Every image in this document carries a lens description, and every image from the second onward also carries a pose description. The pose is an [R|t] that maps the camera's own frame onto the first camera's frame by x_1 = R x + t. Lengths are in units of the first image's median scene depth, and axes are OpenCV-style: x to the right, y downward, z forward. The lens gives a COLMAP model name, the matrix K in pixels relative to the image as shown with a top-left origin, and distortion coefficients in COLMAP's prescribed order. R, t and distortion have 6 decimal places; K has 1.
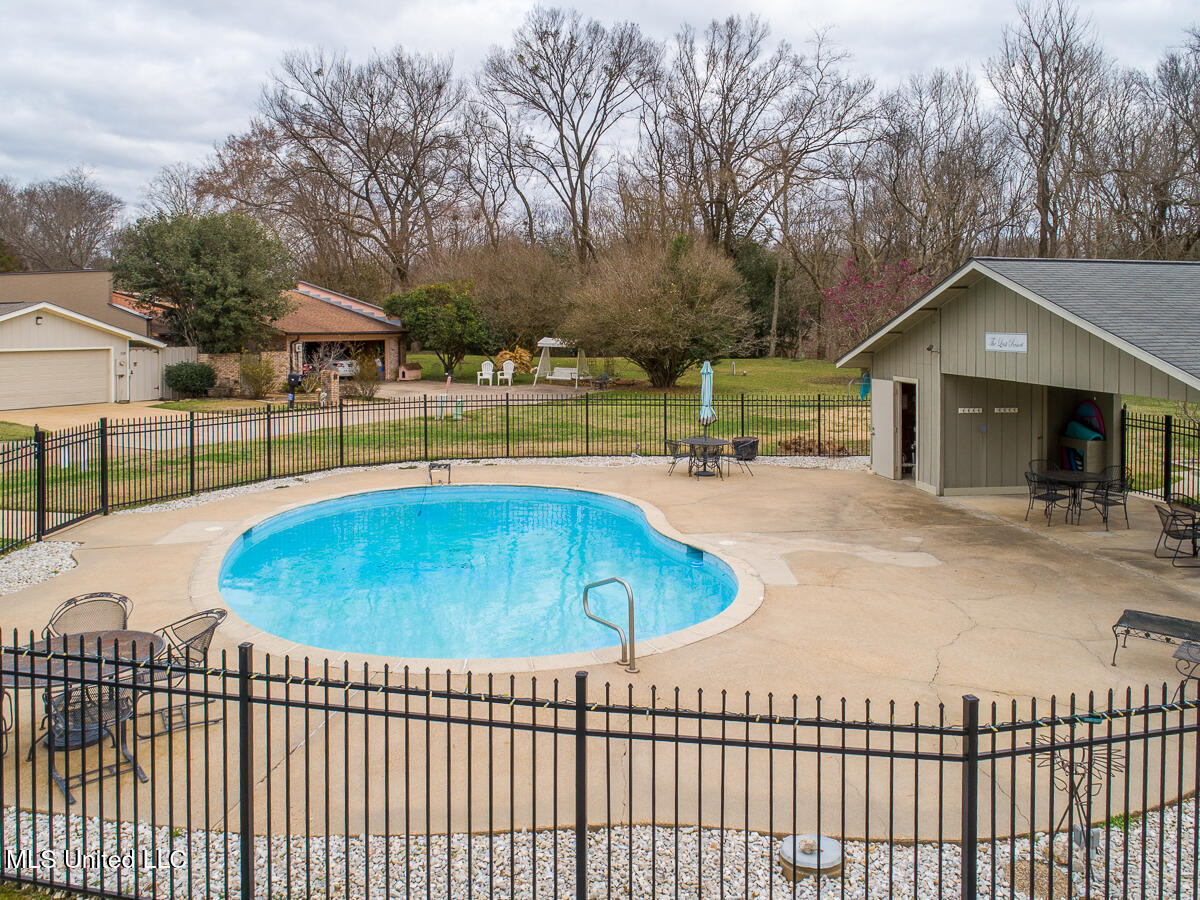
lens RADIAL K [[946.2, 0, 600.8], [0, 946.2, 318.6], [0, 0, 1]] dist [-0.007812, -0.001560]
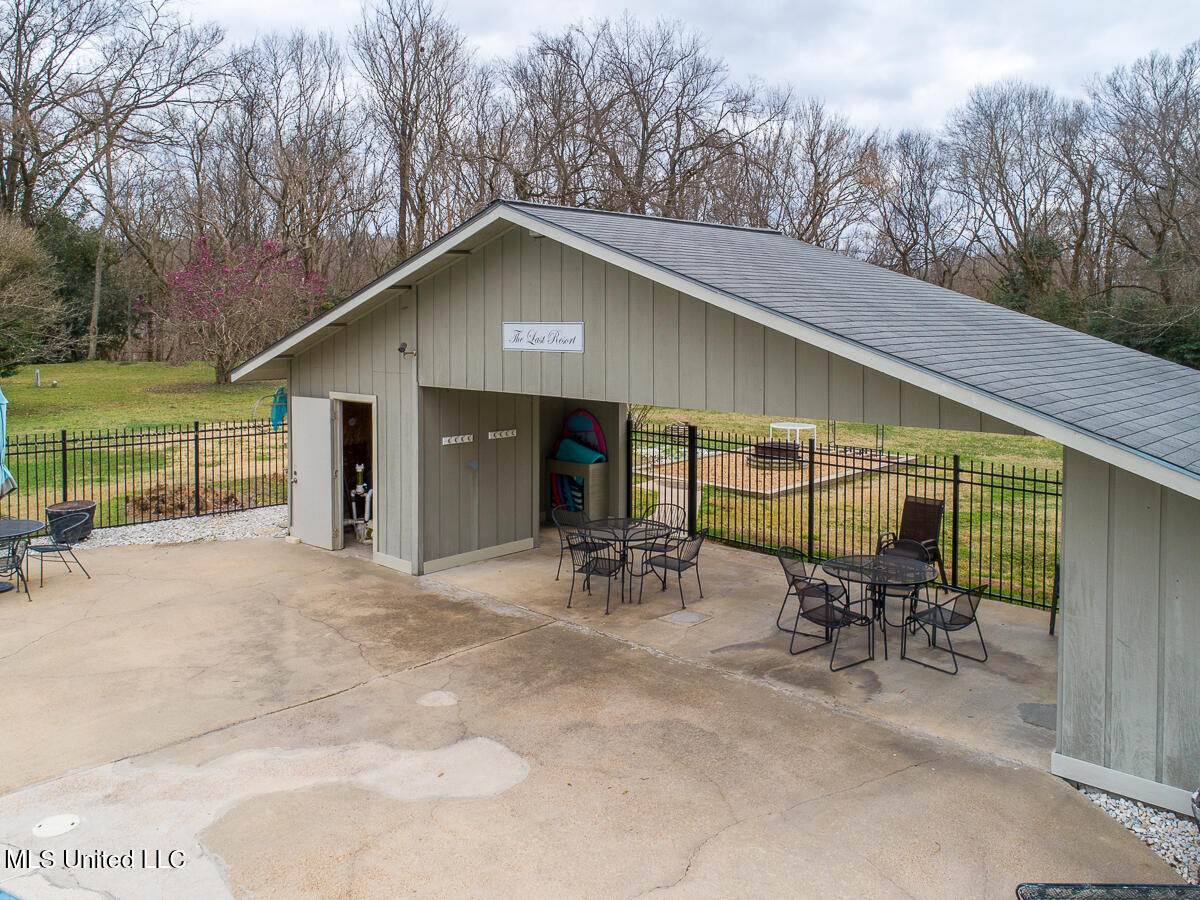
lens RADIAL K [[946.2, 0, 600.8], [0, 946.2, 318.6], [0, 0, 1]] dist [-0.007812, -0.001560]
pose [[0.776202, -0.010004, 0.630405, 0.020116], [0.006208, 0.999947, 0.008224, 0.002797], [-0.630454, -0.002470, 0.776222, 0.173865]]
